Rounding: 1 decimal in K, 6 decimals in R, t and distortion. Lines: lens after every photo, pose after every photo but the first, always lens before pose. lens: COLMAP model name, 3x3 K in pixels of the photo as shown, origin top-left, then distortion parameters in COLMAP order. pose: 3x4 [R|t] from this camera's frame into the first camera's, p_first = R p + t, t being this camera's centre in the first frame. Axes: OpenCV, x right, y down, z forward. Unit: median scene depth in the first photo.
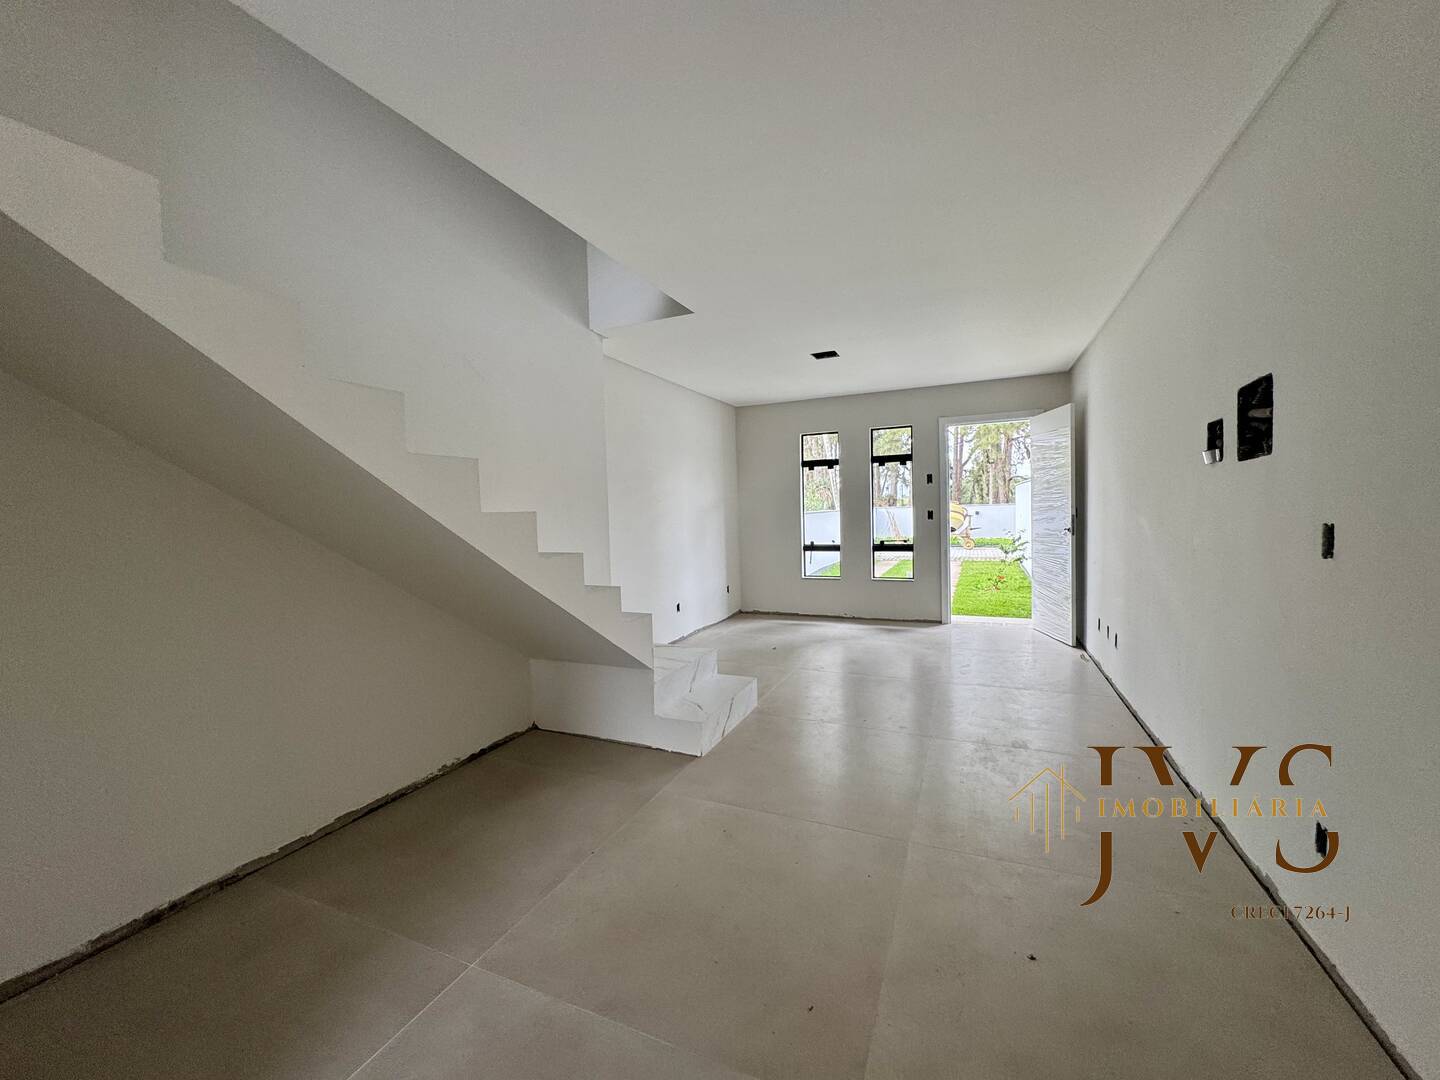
lens RADIAL K [[576.3, 0, 718.9], [0, 576.3, 538.5], [0, 0, 1]] dist [-0.001754, 0.000355]
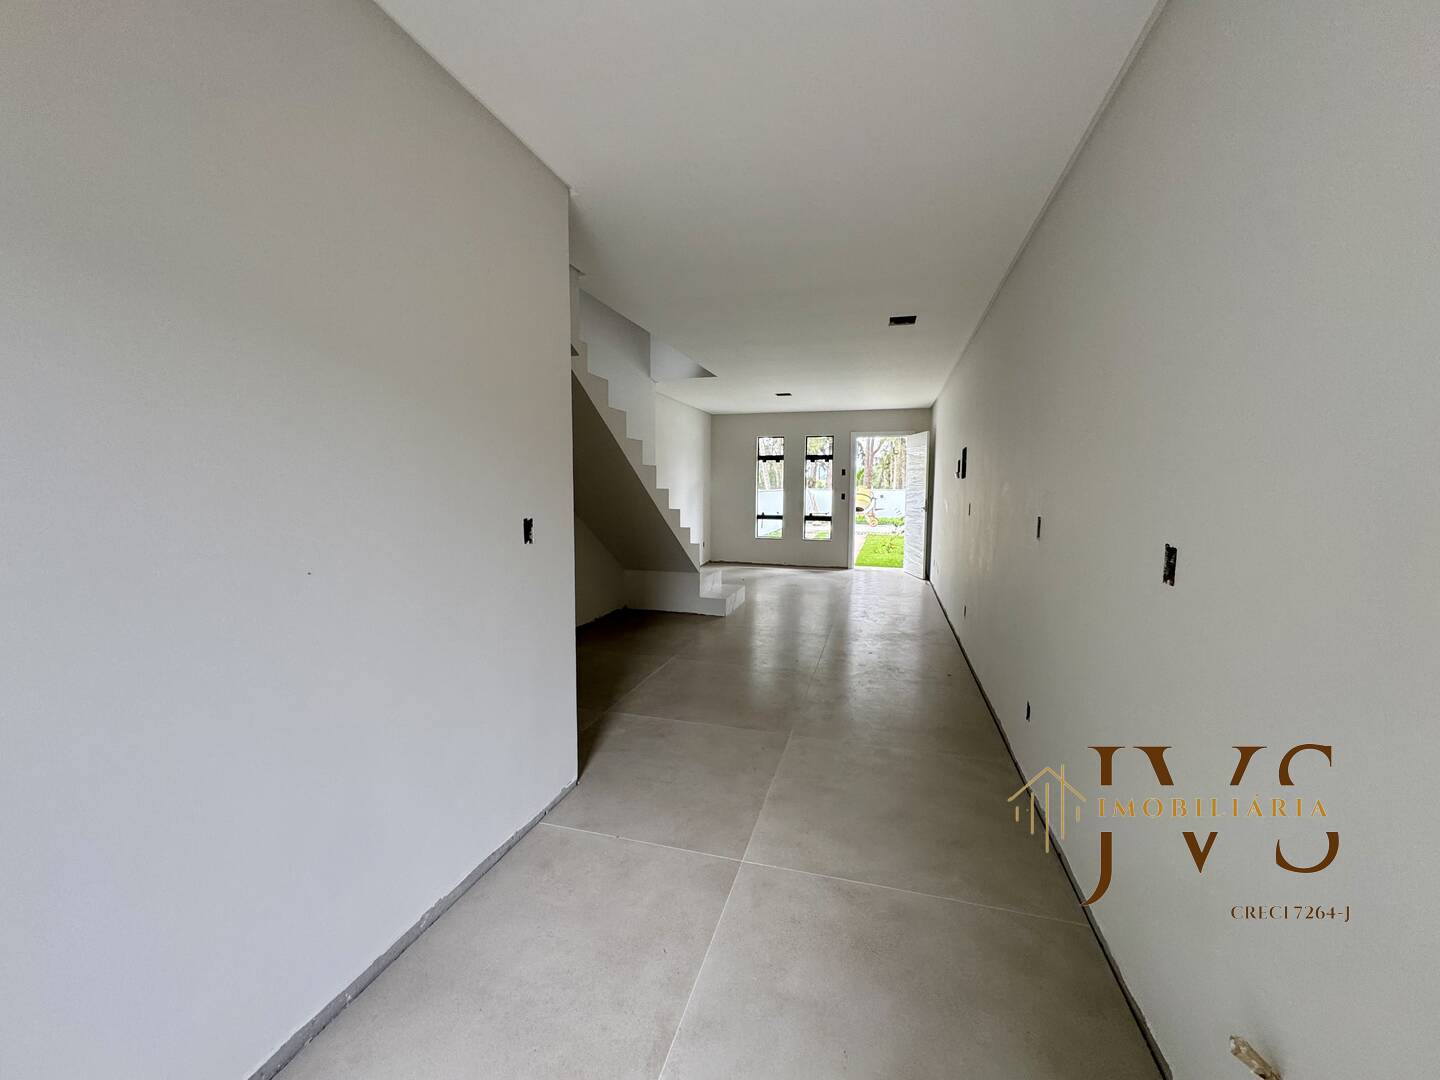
lens RADIAL K [[576.3, 0, 718.9], [0, 576.3, 538.5], [0, 0, 1]] dist [-0.001754, 0.000355]
pose [[0.990109, 0.022151, 0.138539, -0.146835], [-0.027772, 0.998862, 0.038774, 0.017498], [-0.137522, -0.042238, 0.989598, -0.411425]]
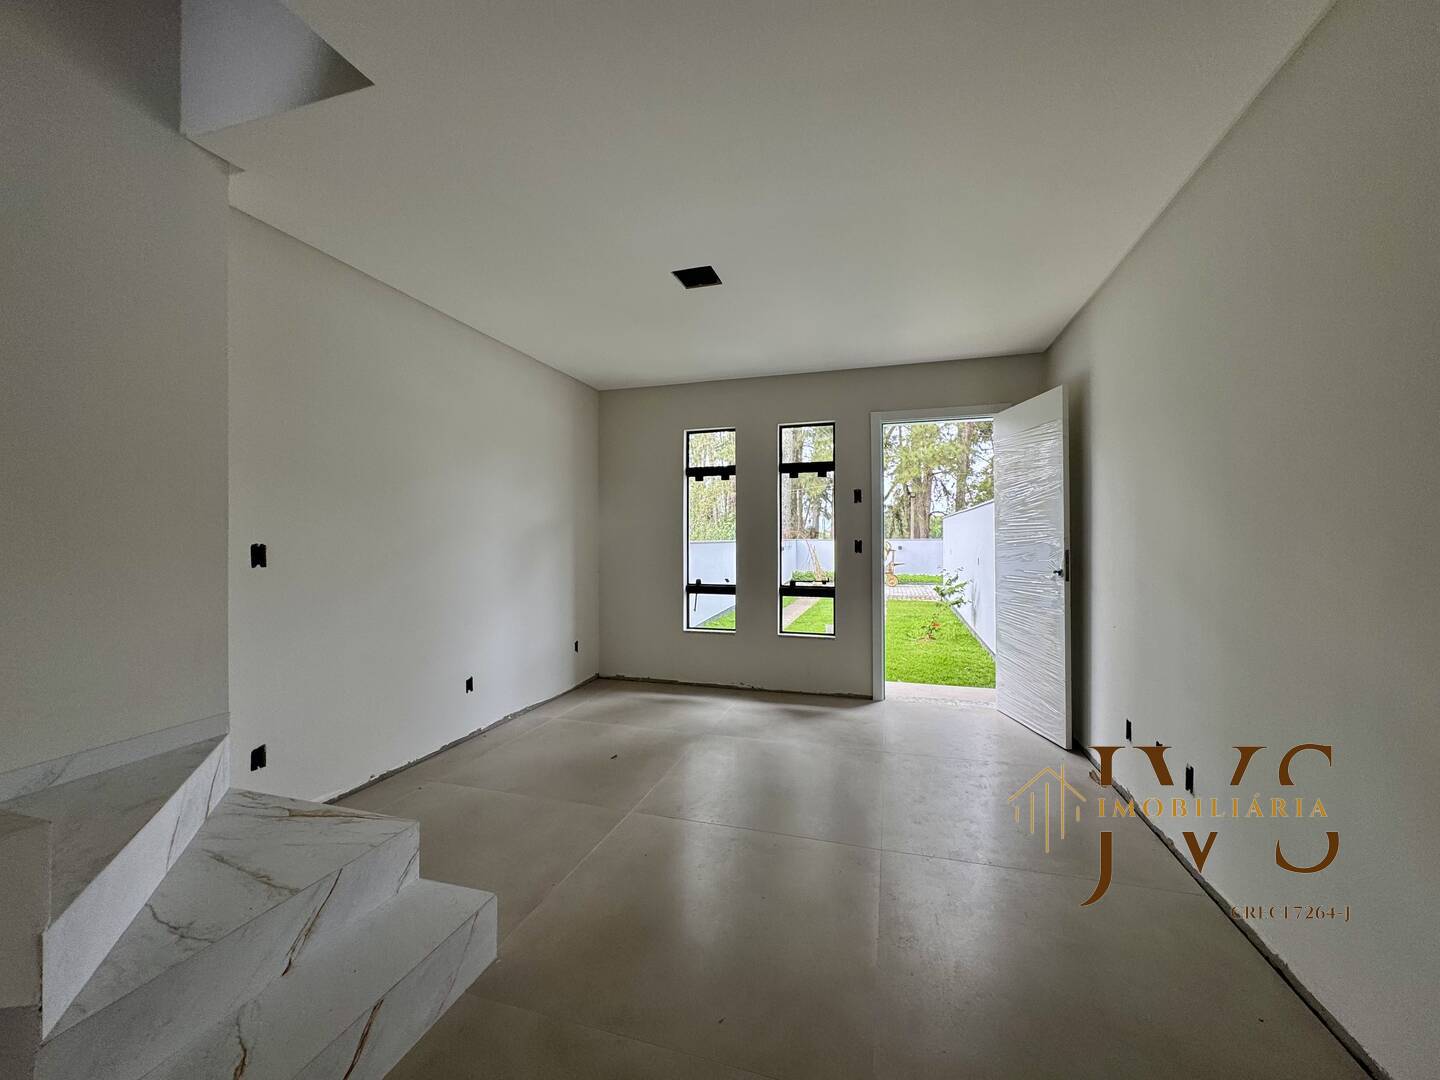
lens RADIAL K [[576.3, 0, 718.9], [0, 576.3, 538.5], [0, 0, 1]] dist [-0.001754, 0.000355]
pose [[0.991645, 0.026333, 0.126277, 0.097372], [-0.019681, 0.998367, -0.053637, -0.008322], [-0.127484, 0.050704, 0.990544, 0.290427]]
